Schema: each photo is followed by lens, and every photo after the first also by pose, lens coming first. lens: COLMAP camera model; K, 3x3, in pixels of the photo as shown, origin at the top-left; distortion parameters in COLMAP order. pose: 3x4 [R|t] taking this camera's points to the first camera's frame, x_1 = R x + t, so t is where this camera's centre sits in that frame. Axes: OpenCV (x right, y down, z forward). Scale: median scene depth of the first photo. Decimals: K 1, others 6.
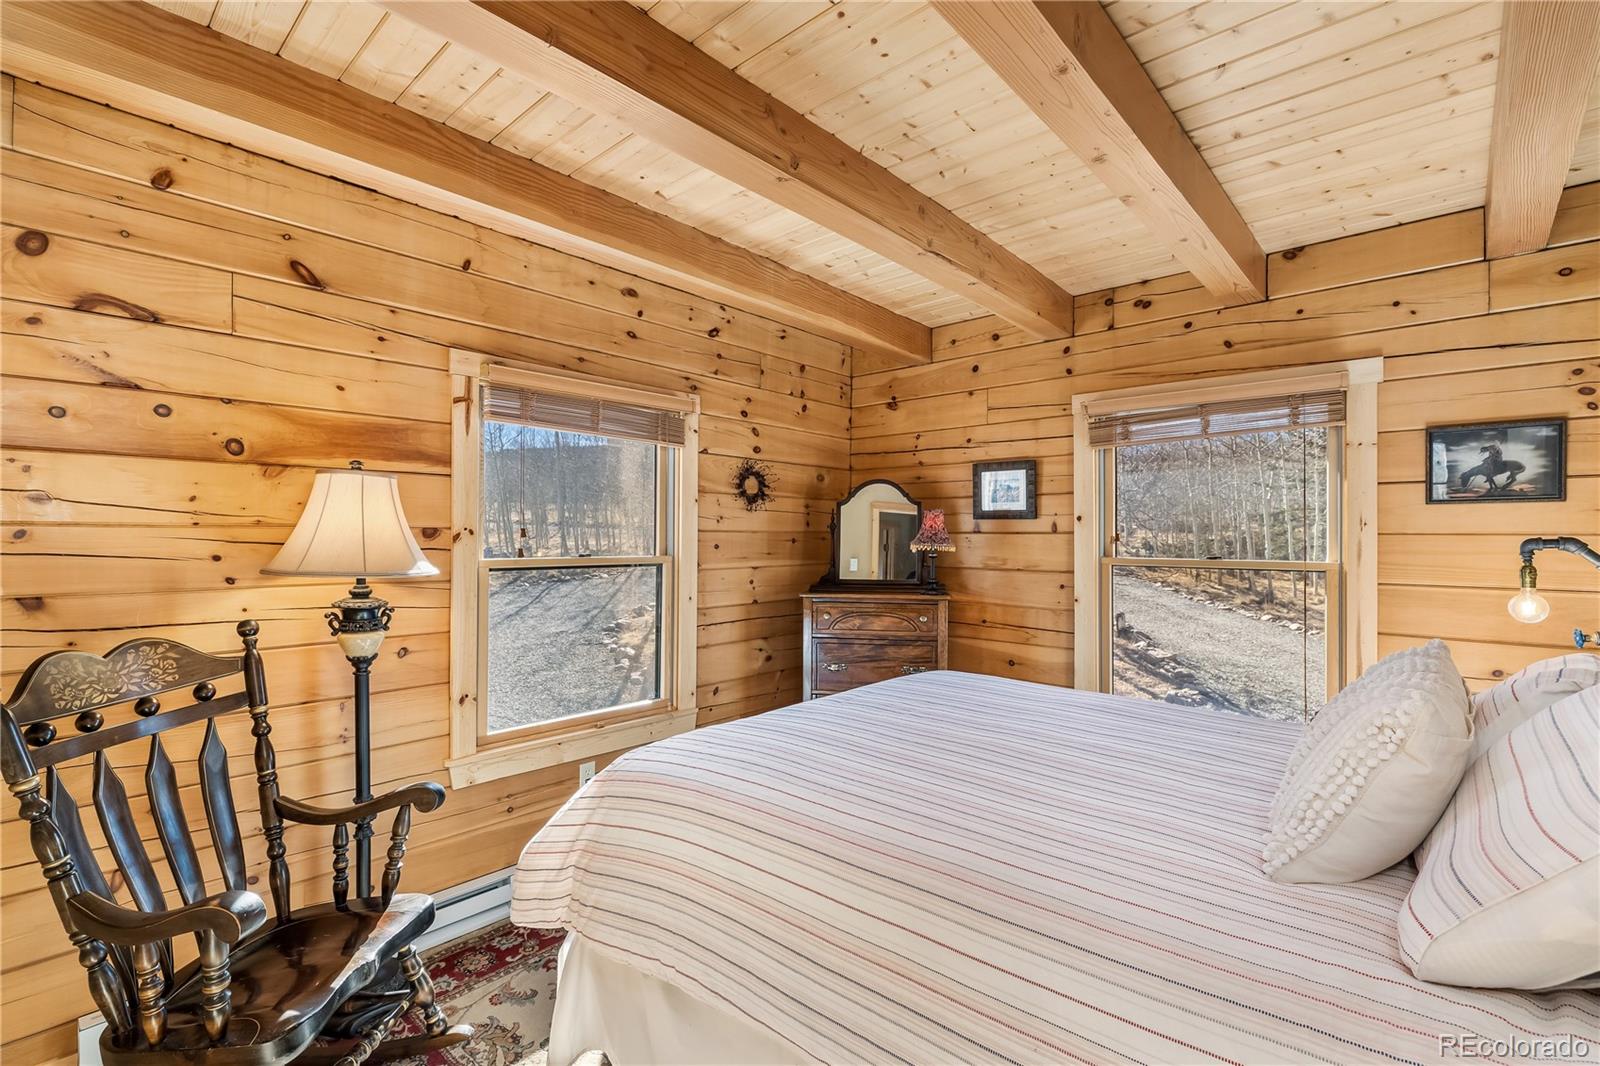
lens RADIAL K [[732.0, 0, 799.5], [0, 732.0, 534.5], [0, 0, 1]] dist [0.000721, 0.000220]
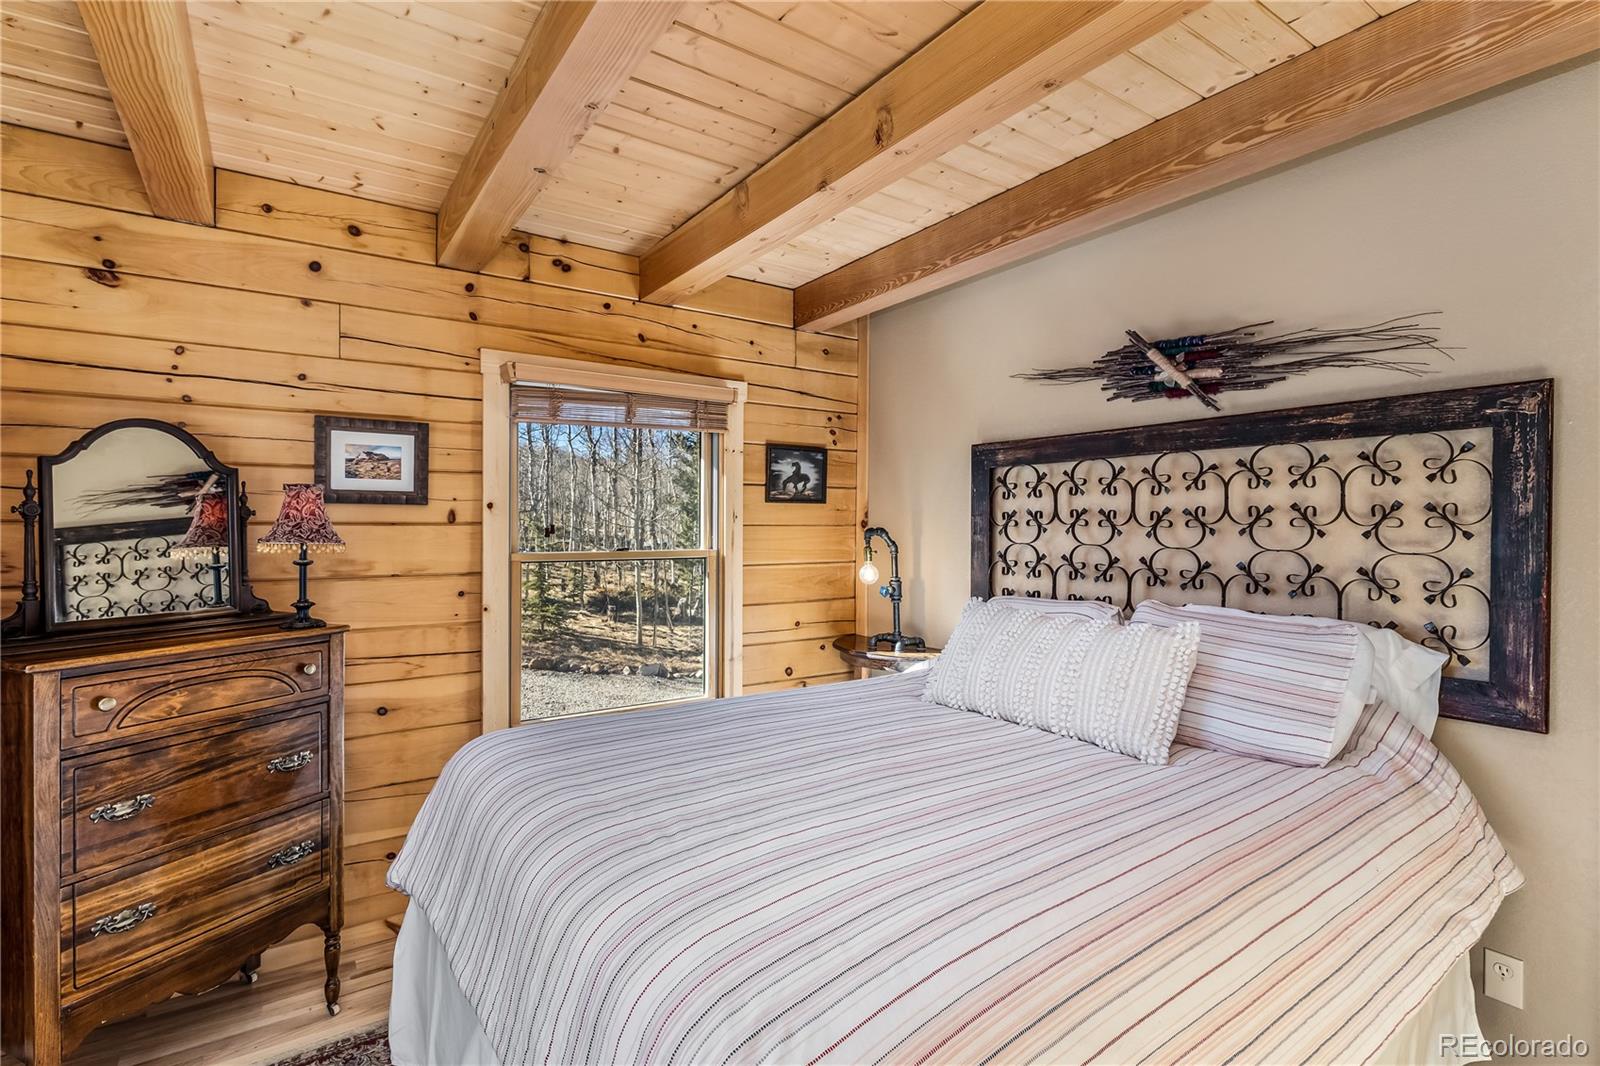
lens RADIAL K [[758.2, 0, 801.2], [0, 758.2, 528.9], [0, 0, 1]] dist [-0.004019, 0.000240]
pose [[0.225263, -0.004767, 0.974286, -0.341025], [0.000713, 0.999989, 0.004728, -0.000521], [-0.974298, -0.000370, 0.225264, 0.485151]]
